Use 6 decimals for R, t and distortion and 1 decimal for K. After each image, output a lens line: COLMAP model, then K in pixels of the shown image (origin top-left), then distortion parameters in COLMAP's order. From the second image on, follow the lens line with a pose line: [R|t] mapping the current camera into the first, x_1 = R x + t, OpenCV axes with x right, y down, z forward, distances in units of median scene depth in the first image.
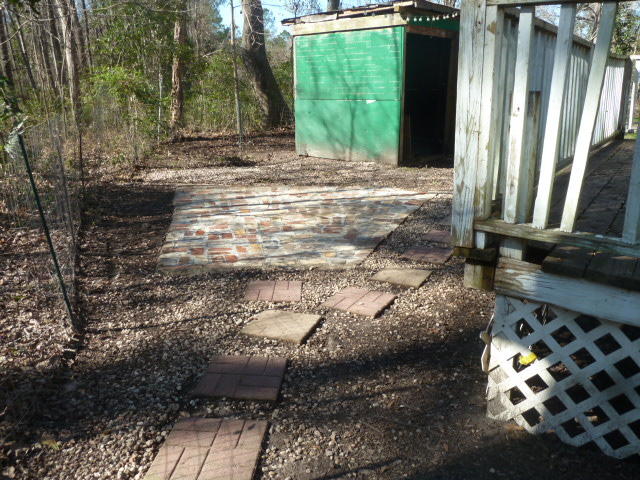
lens RADIAL K [[501.7, 0, 319.7], [0, 501.7, 239.3], [0, 0, 1]] dist [-0.029887, 0.002543]
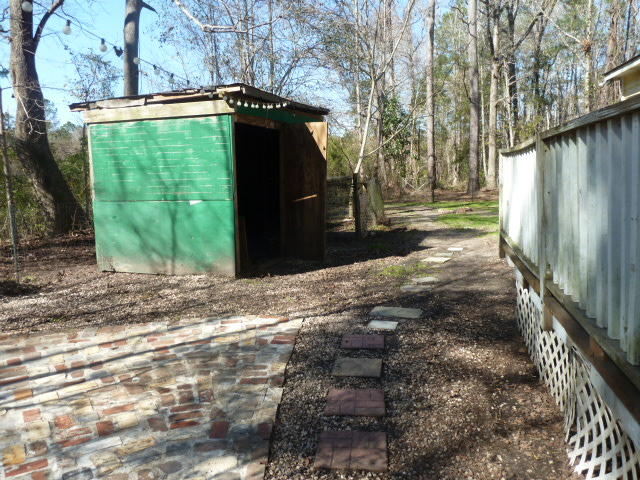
lens RADIAL K [[501.7, 0, 319.7], [0, 501.7, 238.2], [0, 0, 1]] dist [-0.029887, 0.002543]
pose [[0.923749, -0.059030, 0.378423, -0.023711], [0.123769, 0.981047, -0.149092, -0.073501], [-0.362449, 0.184561, 0.913547, 0.199144]]
